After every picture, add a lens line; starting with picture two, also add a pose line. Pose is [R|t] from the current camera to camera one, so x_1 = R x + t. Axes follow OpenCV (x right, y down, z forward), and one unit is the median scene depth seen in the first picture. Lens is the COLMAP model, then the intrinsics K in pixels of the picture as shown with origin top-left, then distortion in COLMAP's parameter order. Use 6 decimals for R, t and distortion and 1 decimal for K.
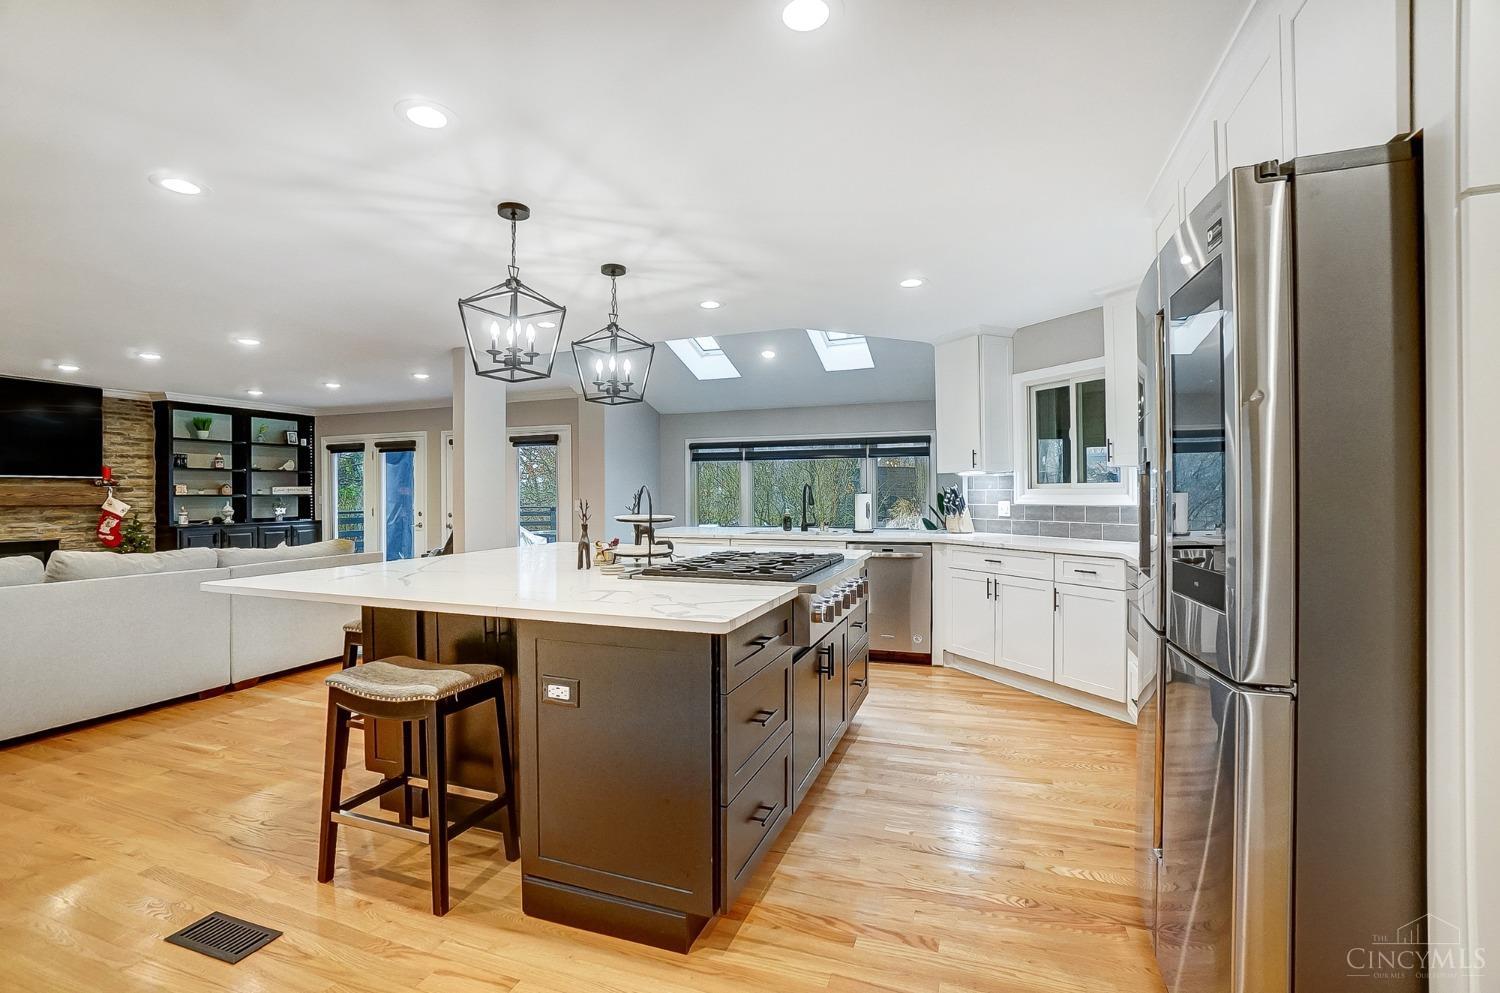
lens RADIAL K [[668.7, 0, 735.8], [0, 668.7, 490.5], [0, 0, 1]] dist [-0.055336, 0.015411]
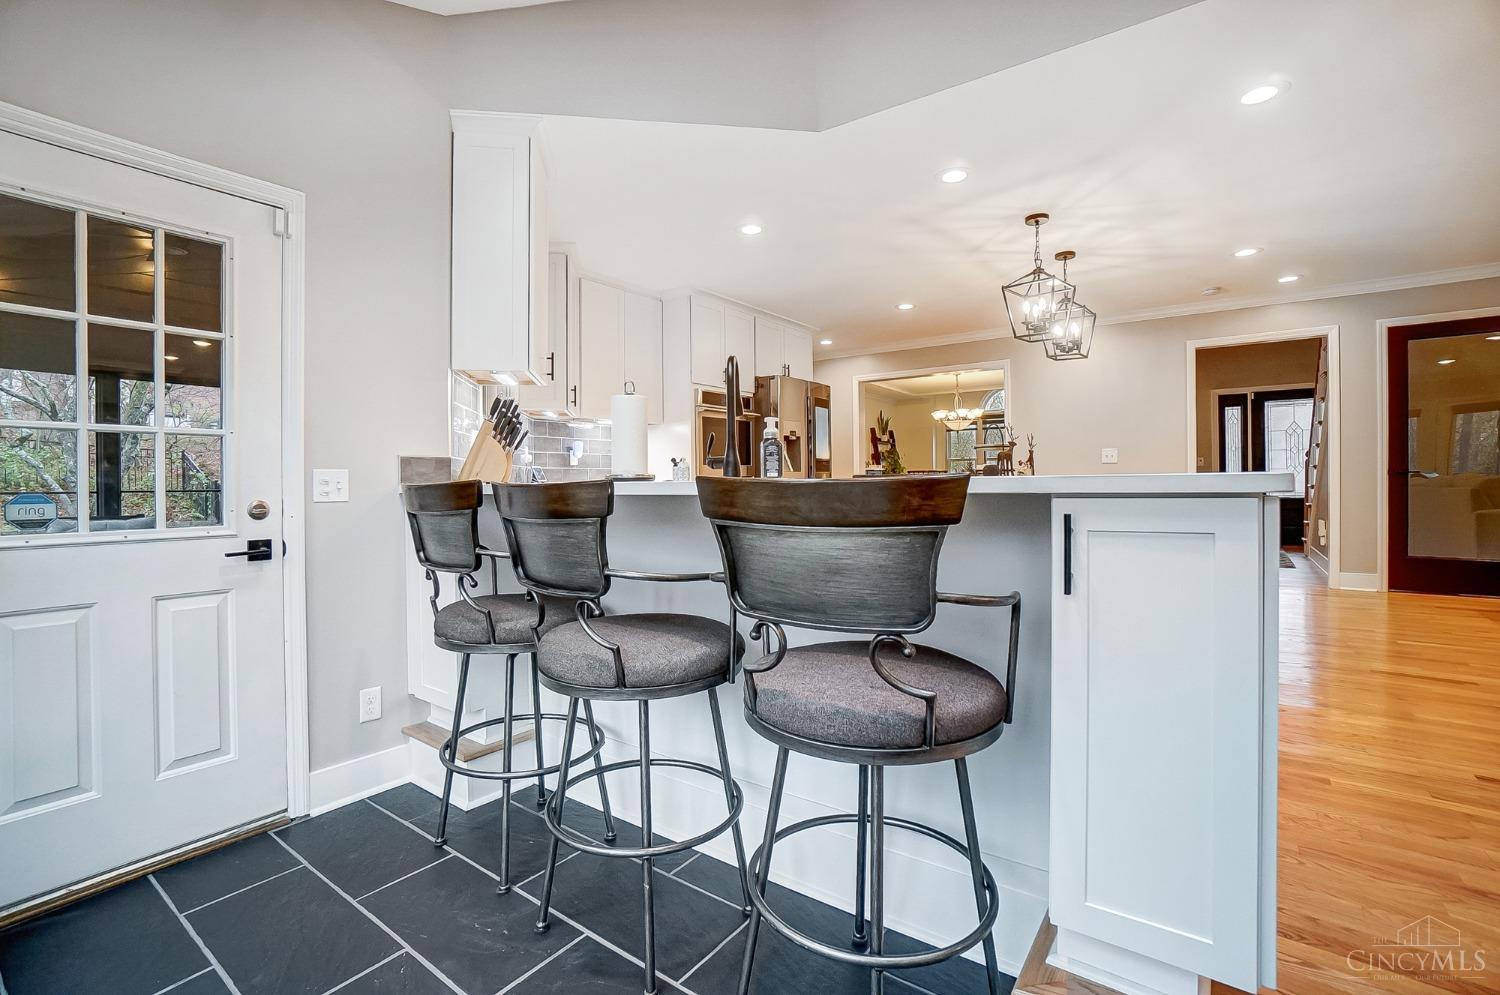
lens RADIAL K [[668.7, 0, 750.0], [0, 668.7, 485.5], [0, 0, 1]] dist [-0.055336, 0.015411]
pose [[-0.964024, 0.013478, 0.265475, -0.004372], [0.014916, 0.999883, 0.003403, 0.047535], [-0.265398, 0.007241, -0.964112, 1.064412]]
